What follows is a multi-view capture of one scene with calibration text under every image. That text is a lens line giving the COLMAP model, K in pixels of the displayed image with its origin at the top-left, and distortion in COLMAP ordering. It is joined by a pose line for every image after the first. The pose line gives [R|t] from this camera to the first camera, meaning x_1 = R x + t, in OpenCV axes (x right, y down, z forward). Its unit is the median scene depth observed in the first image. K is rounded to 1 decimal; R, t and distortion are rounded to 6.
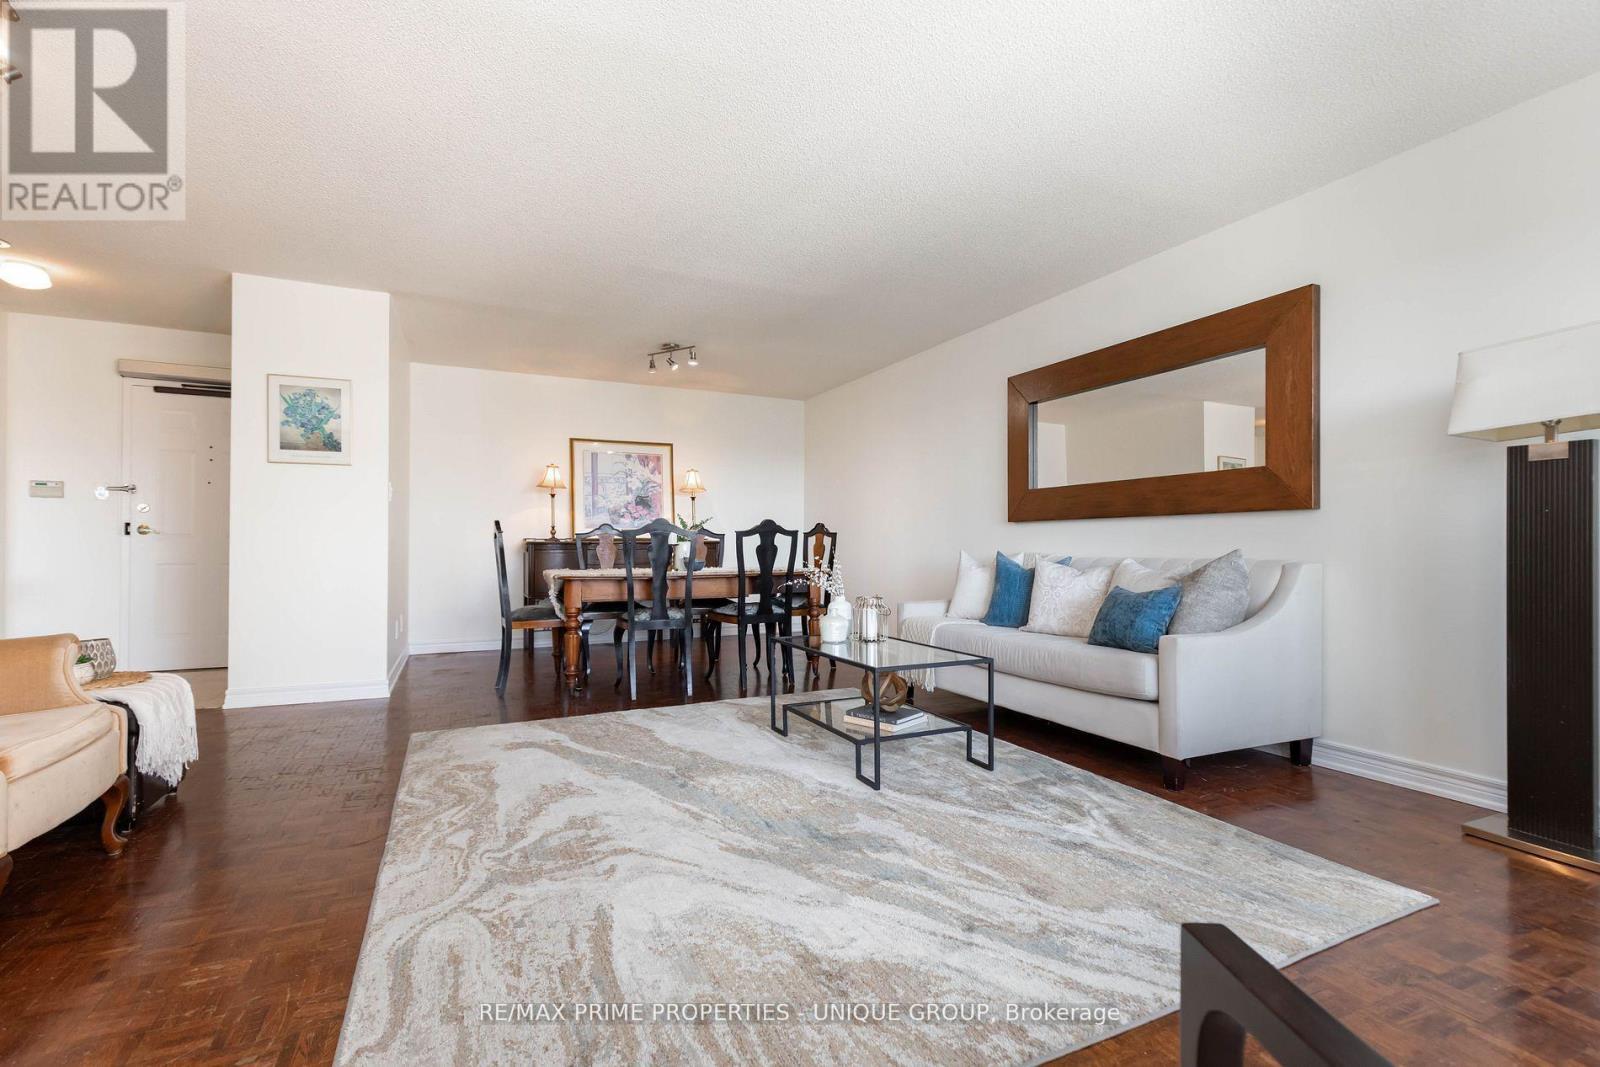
lens RADIAL K [[725.7, 0, 814.6], [0, 725.7, 540.5], [0, 0, 1]] dist [0.005248, 0.000368]
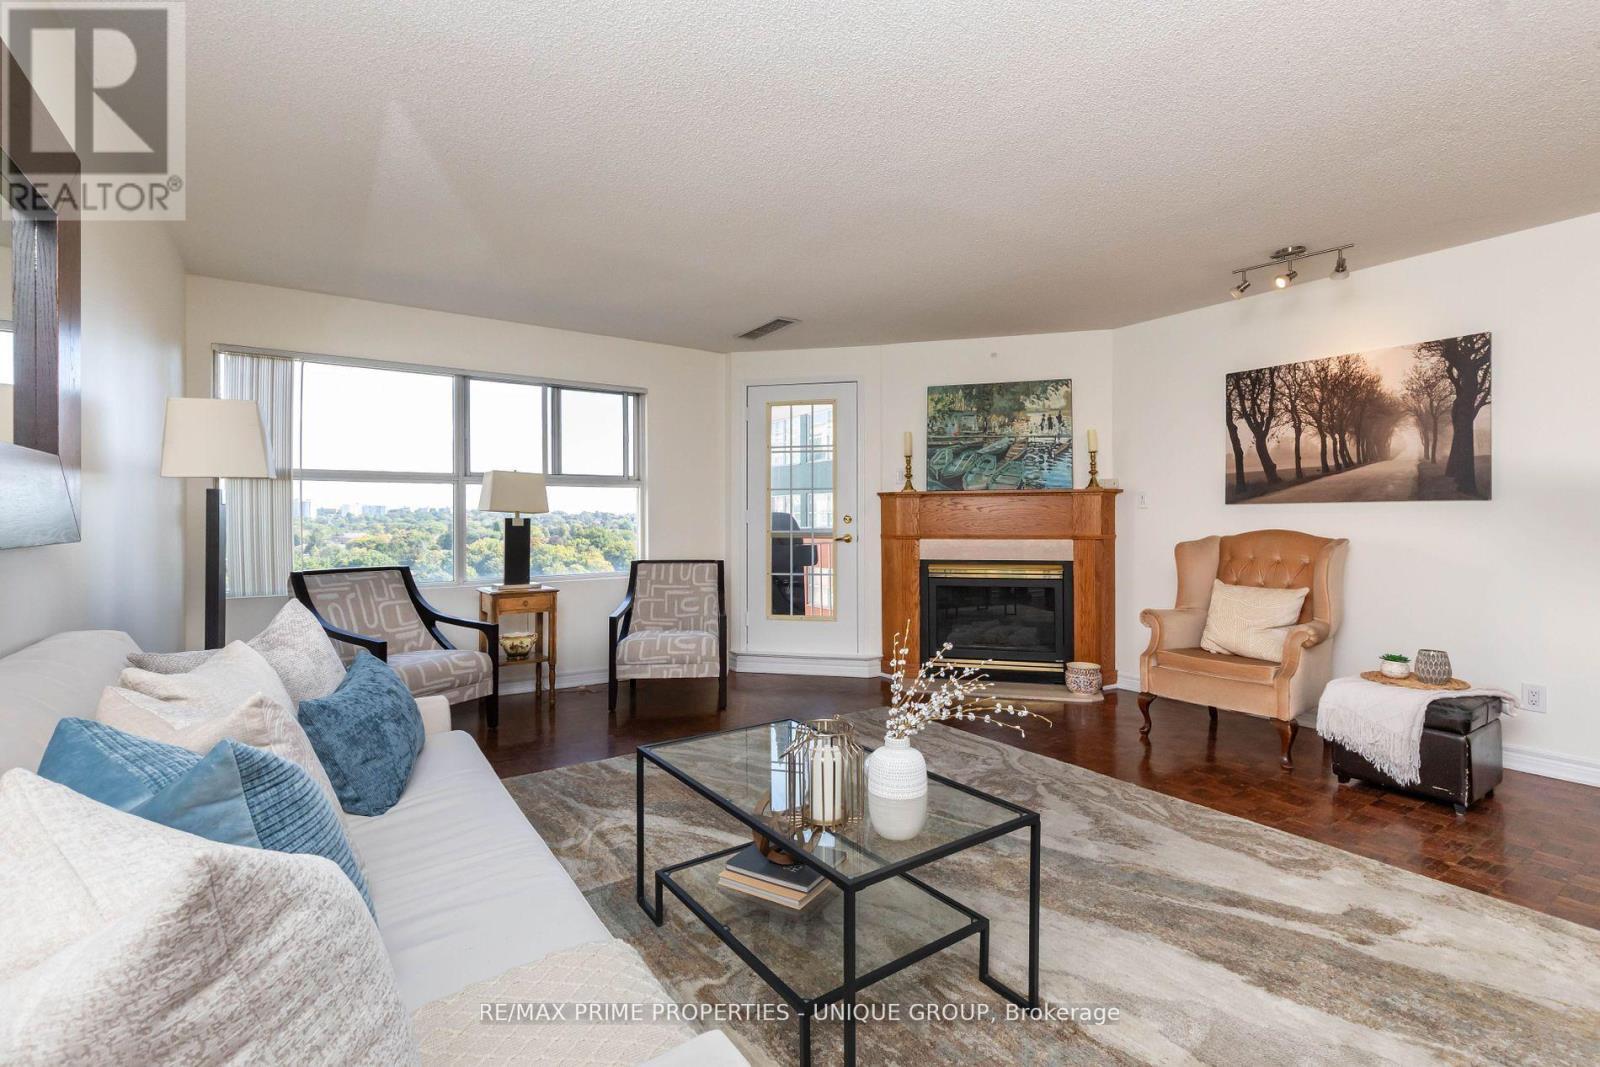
lens RADIAL K [[725.7, 0, 806.8], [0, 725.7, 518.1], [0, 0, 1]] dist [0.005248, 0.000368]
pose [[-0.988875, -0.001024, -0.148748, 0.107819], [0.001103, 0.999898, -0.014216, -0.031898], [0.148748, -0.014222, -0.988773, 1.059652]]
